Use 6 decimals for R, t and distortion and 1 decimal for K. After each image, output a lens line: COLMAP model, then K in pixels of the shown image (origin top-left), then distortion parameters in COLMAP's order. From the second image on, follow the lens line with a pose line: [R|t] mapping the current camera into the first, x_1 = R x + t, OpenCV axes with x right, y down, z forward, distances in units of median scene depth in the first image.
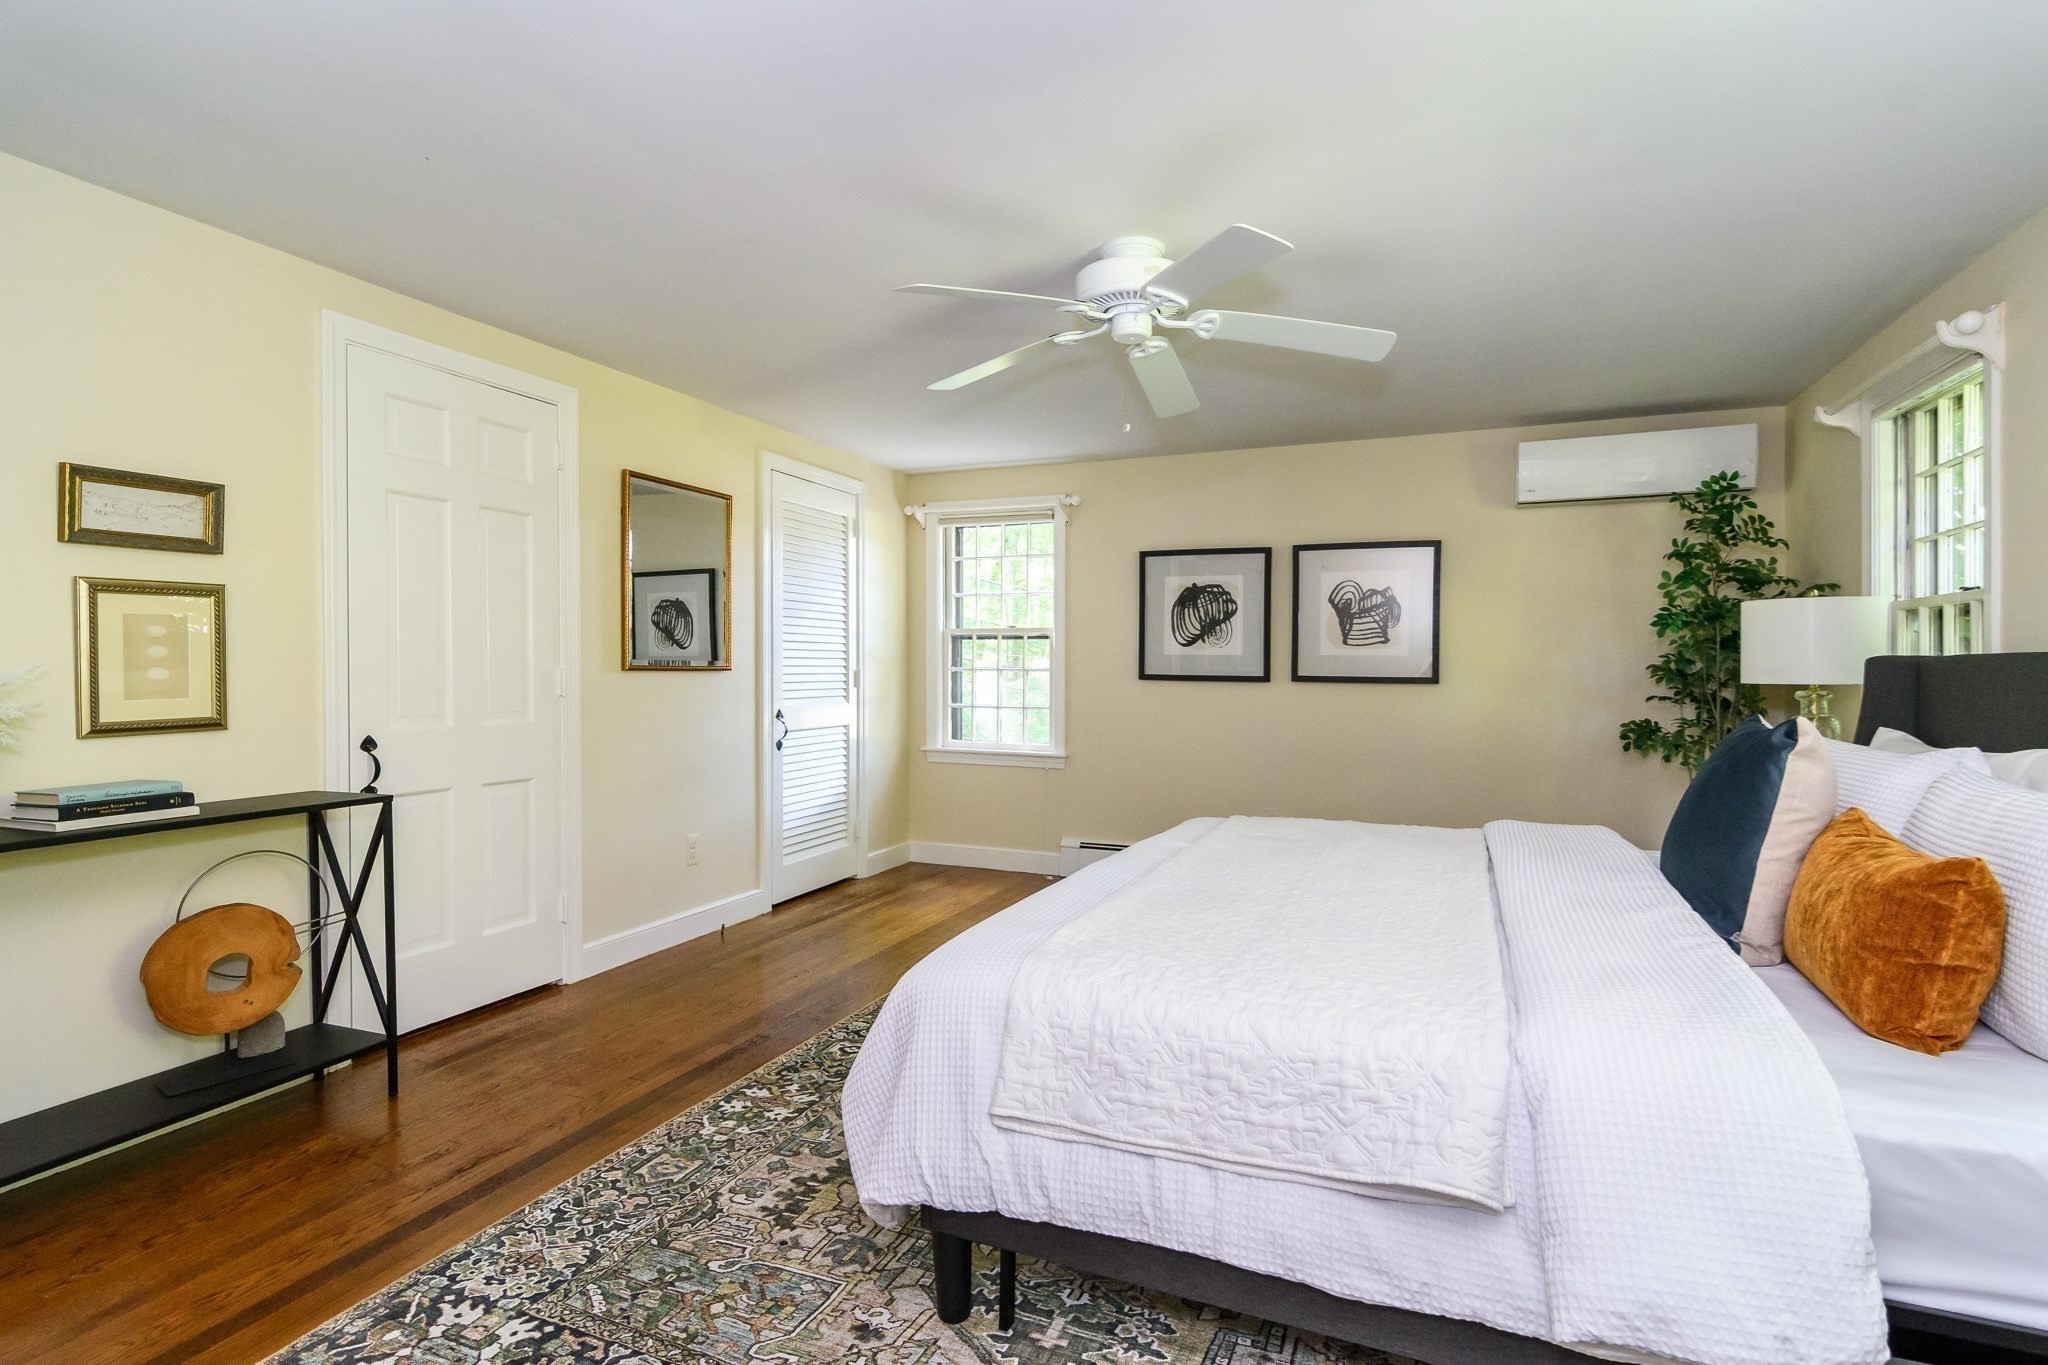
lens RADIAL K [[982.8, 0, 1016.7], [0, 982.8, 674.6], [0, 0, 1]] dist [0.003027, 0.000594]
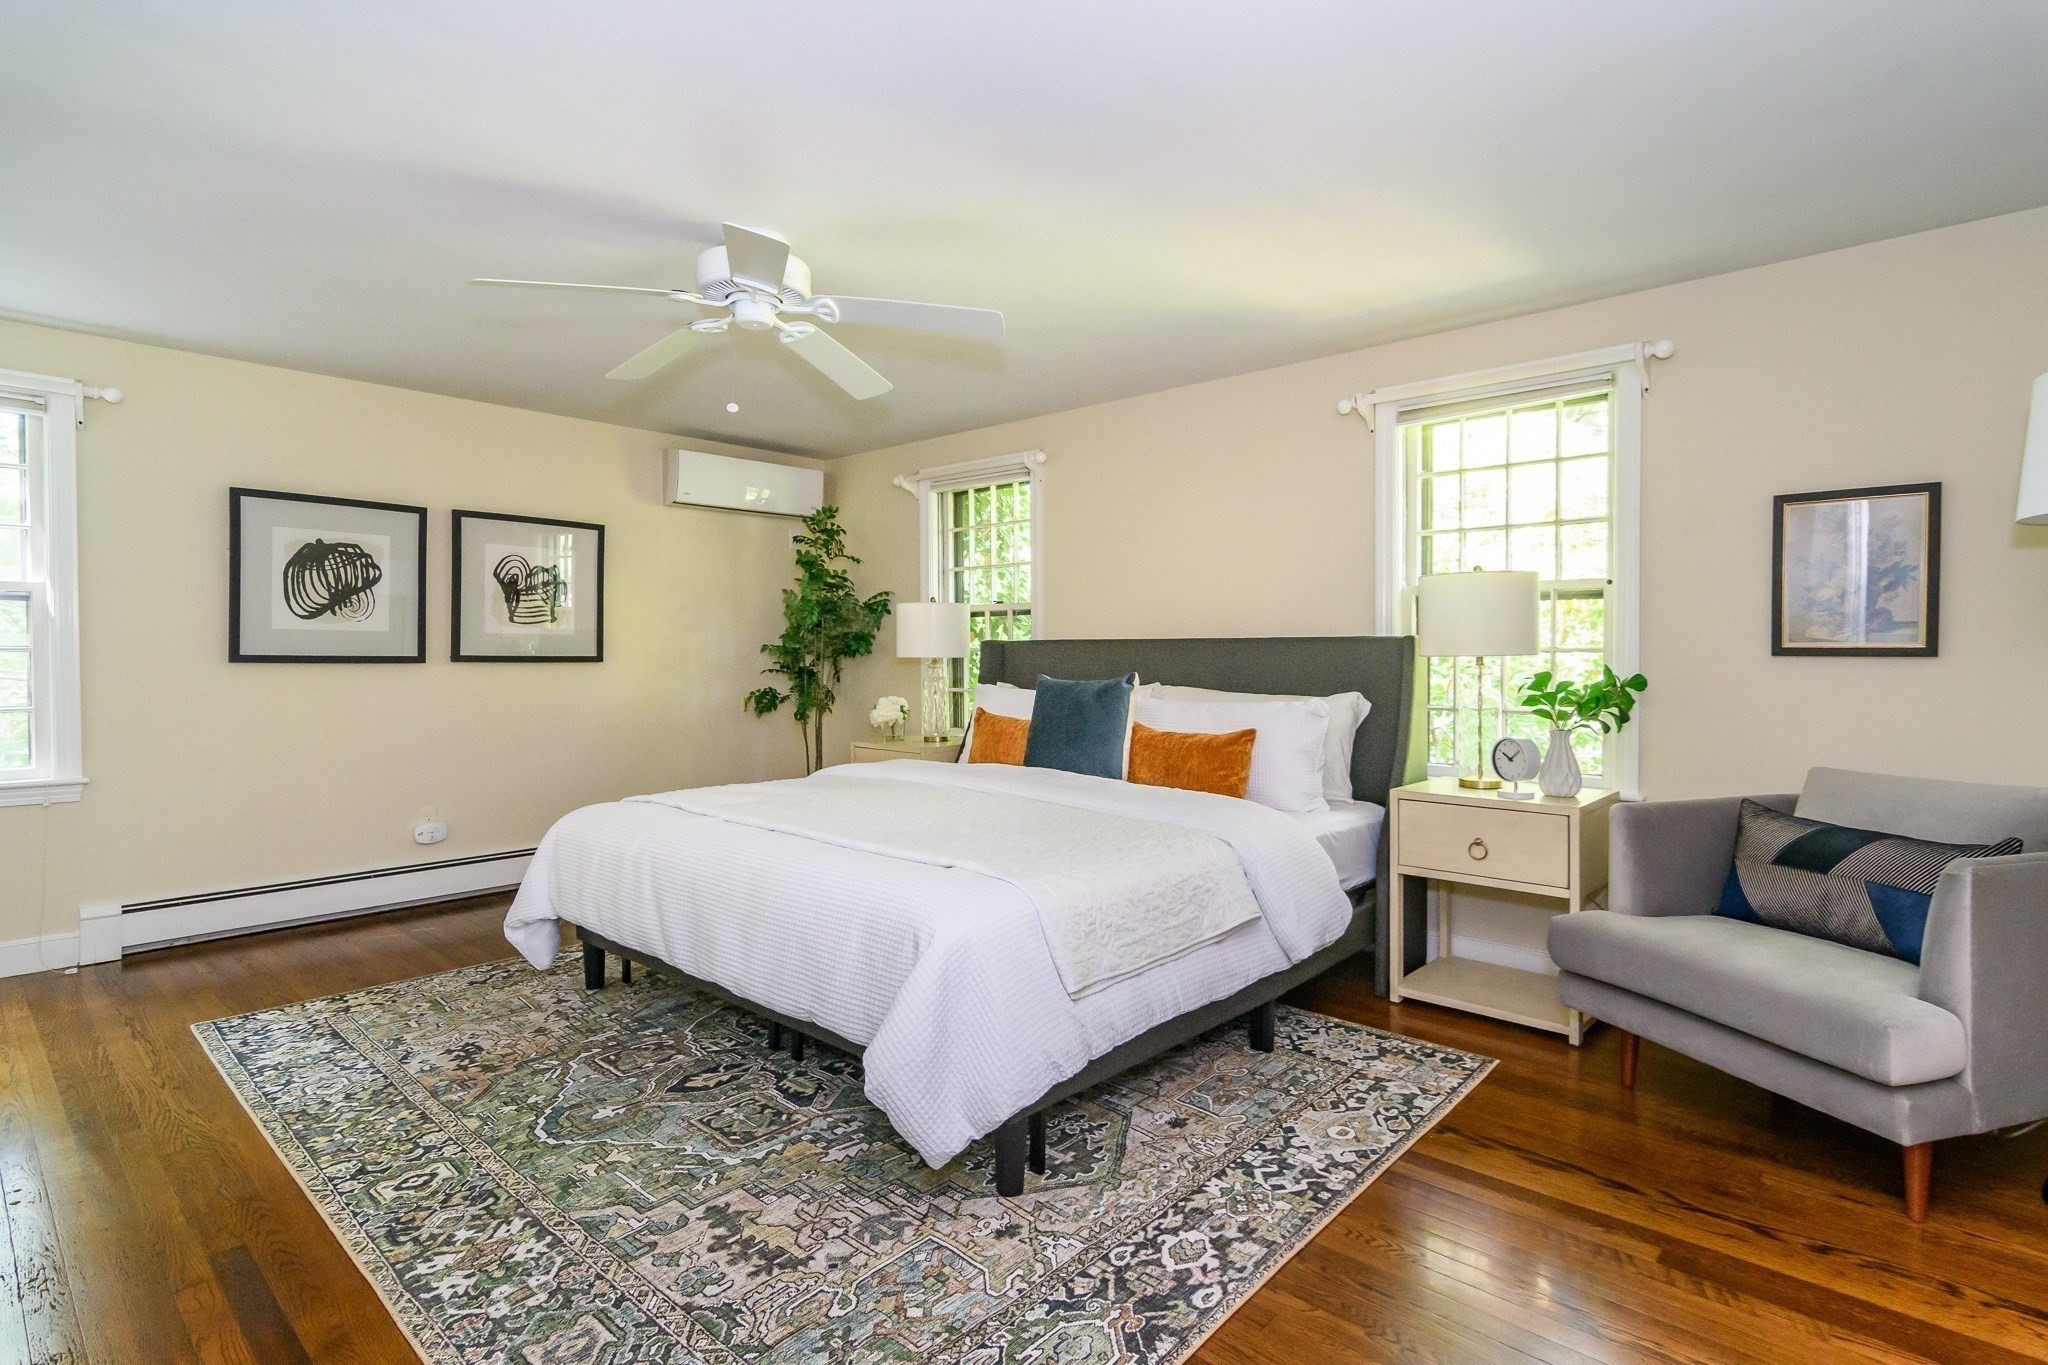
lens RADIAL K [[982.8, 0, 1069.1], [0, 982.8, 657.4], [0, 0, 1]] dist [0.003027, 0.000594]
pose [[0.336450, -0.007926, 0.941668, -0.377160], [0.007645, 0.999955, 0.005685, 0.001963], [-0.941670, 0.005286, 0.336495, 0.176669]]
